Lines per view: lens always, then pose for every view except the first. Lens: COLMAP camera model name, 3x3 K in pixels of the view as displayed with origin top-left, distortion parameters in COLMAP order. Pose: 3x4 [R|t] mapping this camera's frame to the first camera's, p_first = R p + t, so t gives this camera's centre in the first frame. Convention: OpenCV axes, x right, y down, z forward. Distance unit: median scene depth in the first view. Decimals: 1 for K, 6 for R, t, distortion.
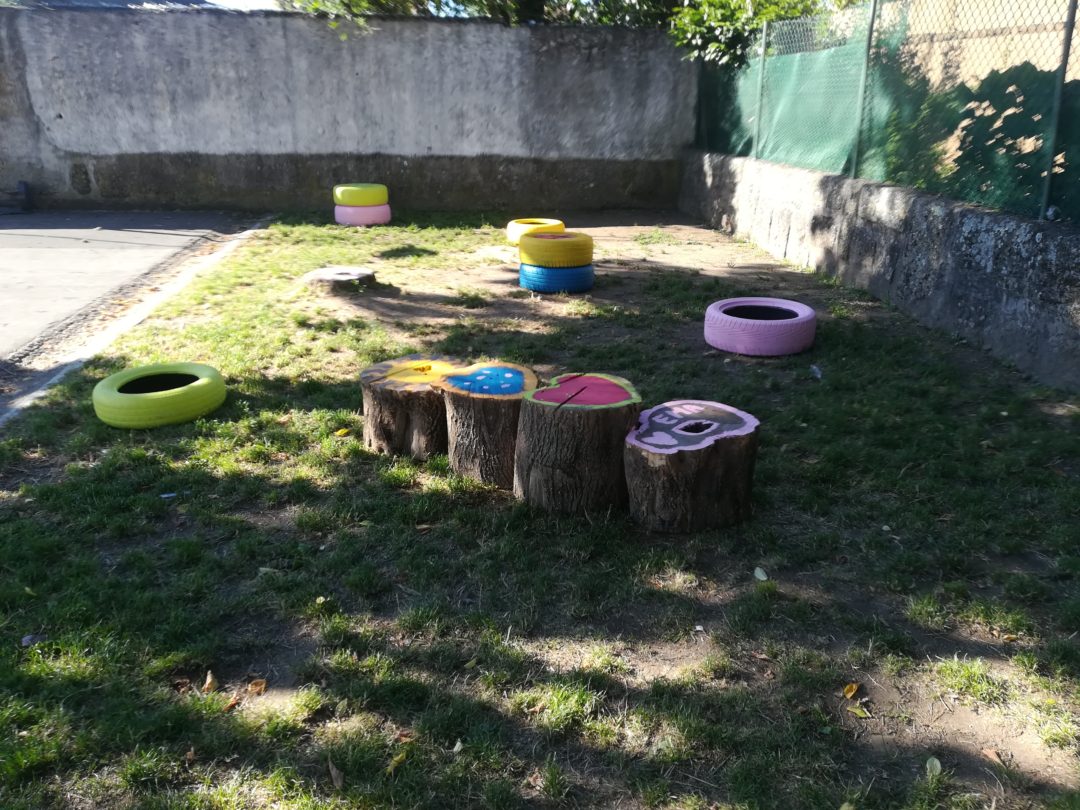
lens RADIAL K [[858.0, 0, 540.0], [0, 858.0, 405.0], [0, 0, 1]] dist [-0.006037, -0.016219]
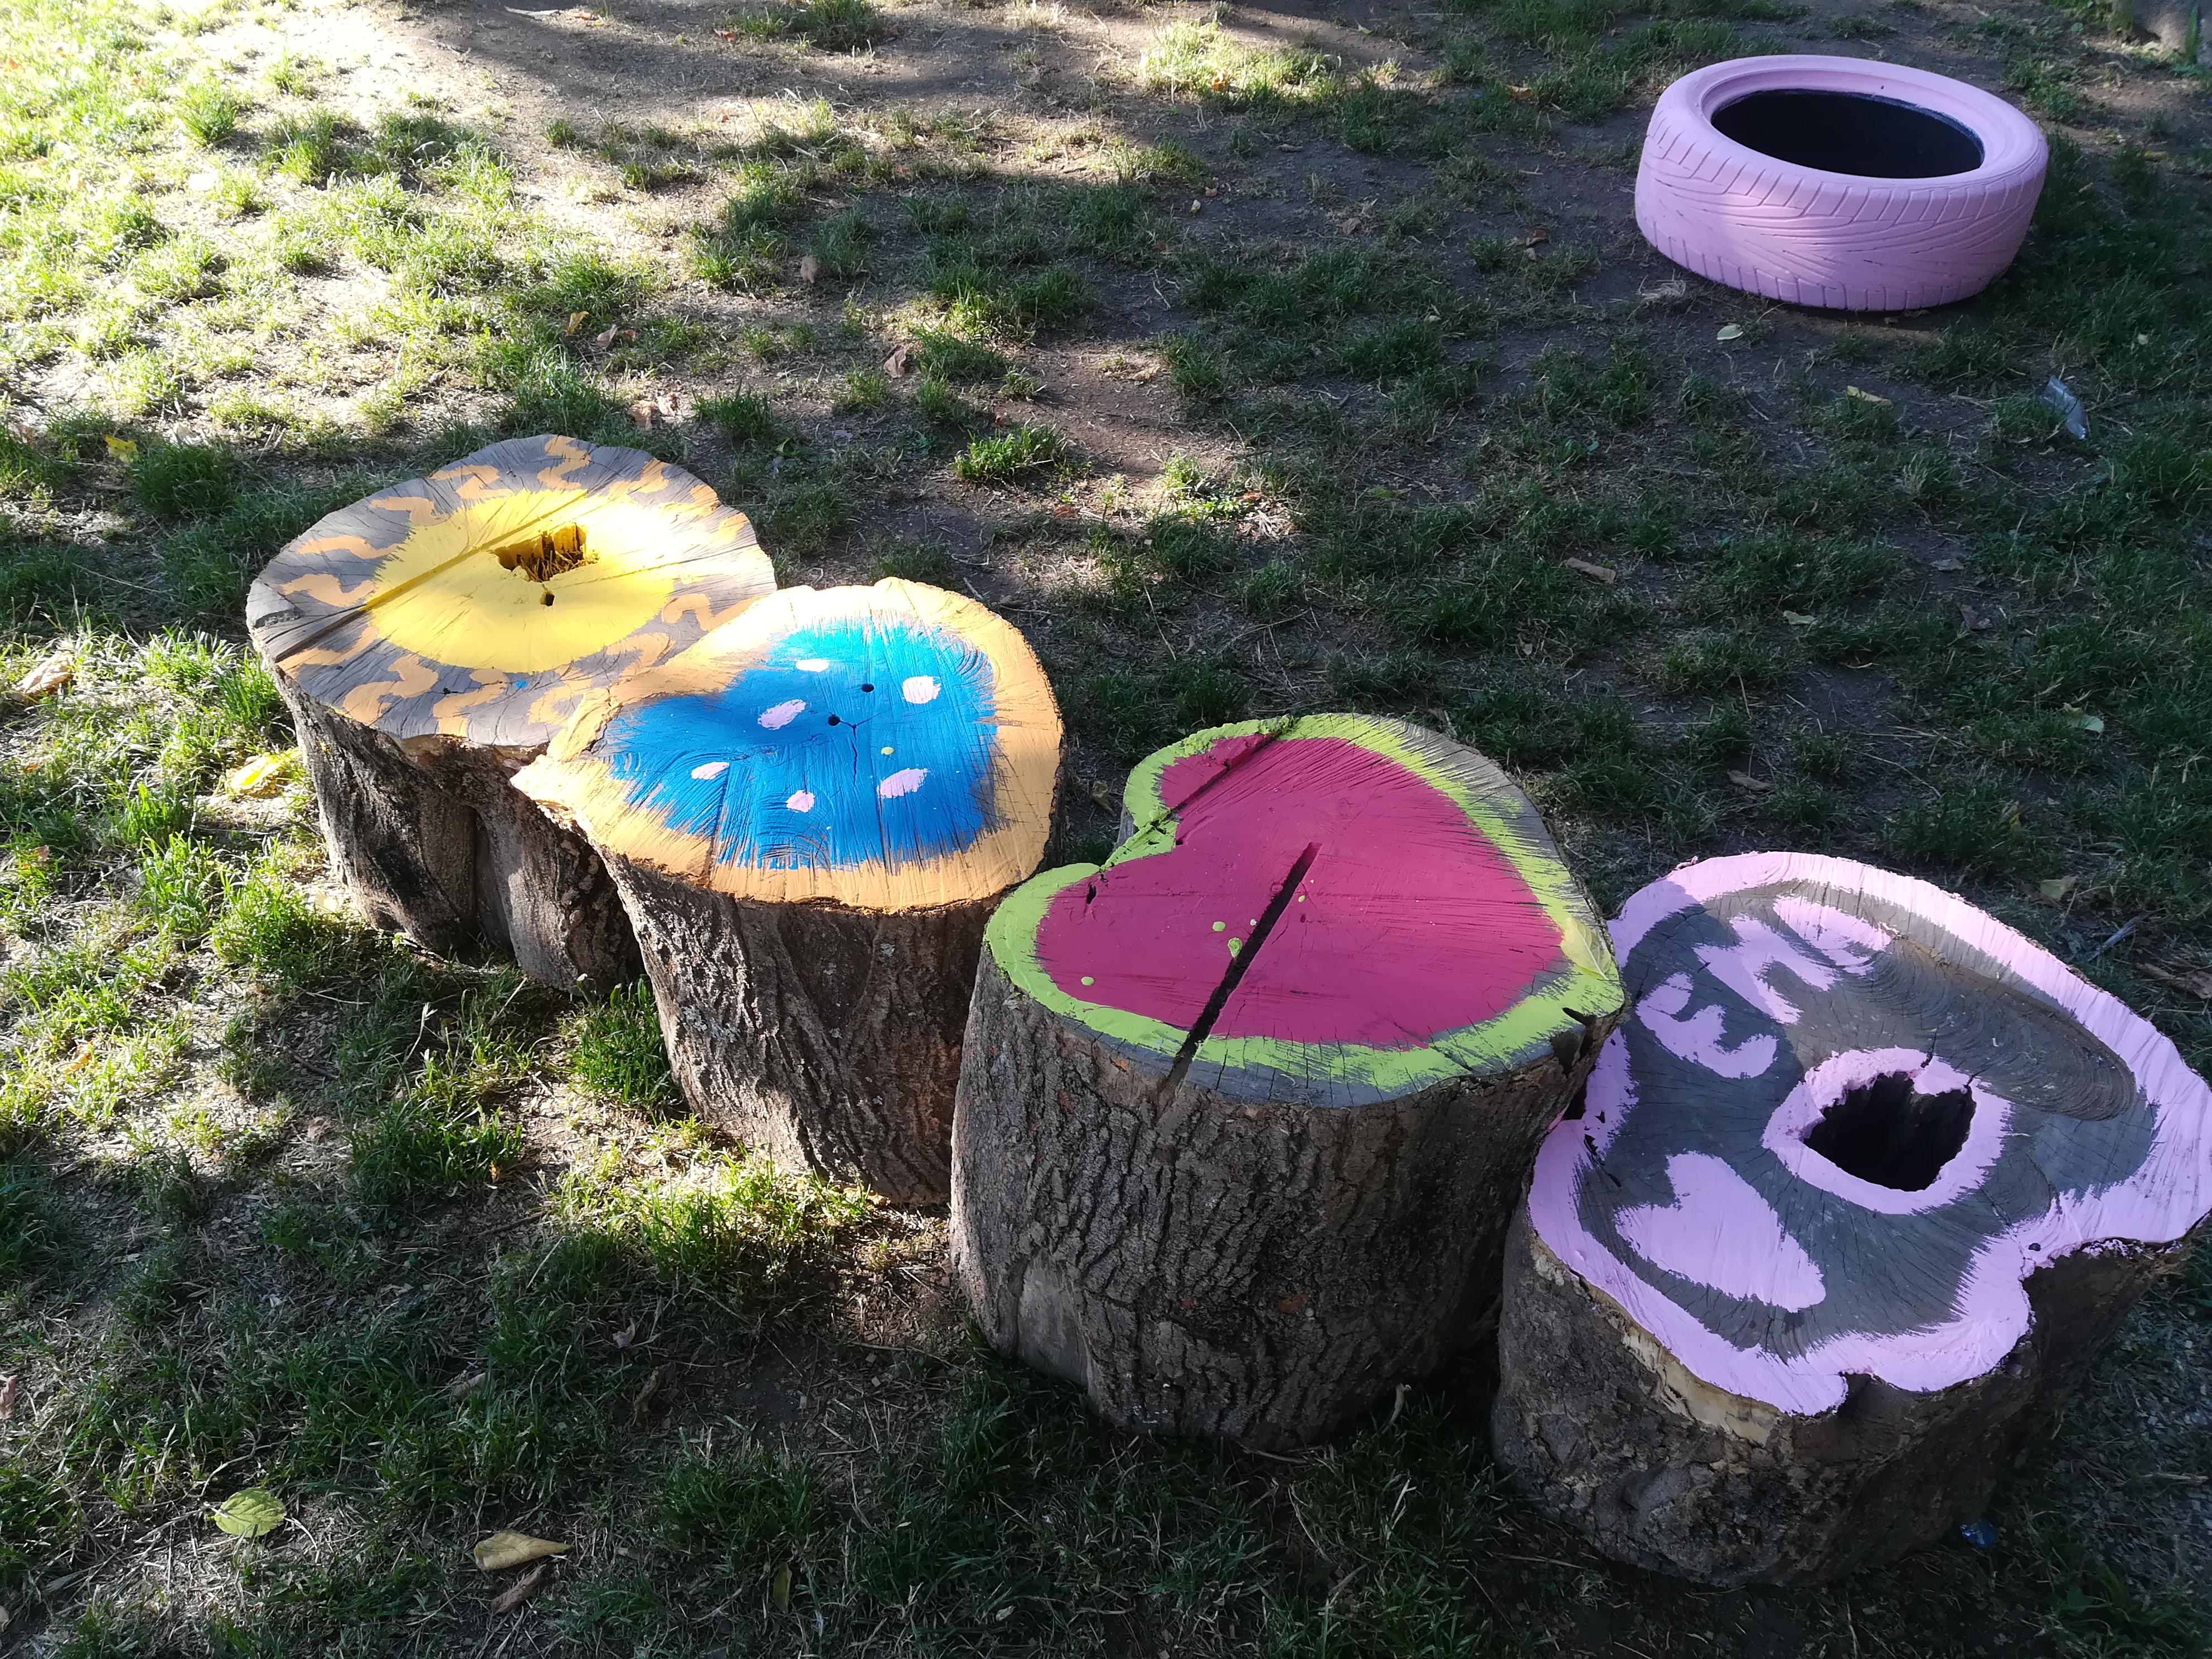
lens RADIAL K [[1757.2, 0, 1106.0], [0, 1757.2, 829.5], [0, 0, 1]] dist [-0.006037, -0.016219]
pose [[0.999483, 0.000952, 0.032140, -0.004942], [-0.012857, 0.928013, 0.372326, -0.150726], [-0.029472, -0.372547, 0.927545, 0.557936]]
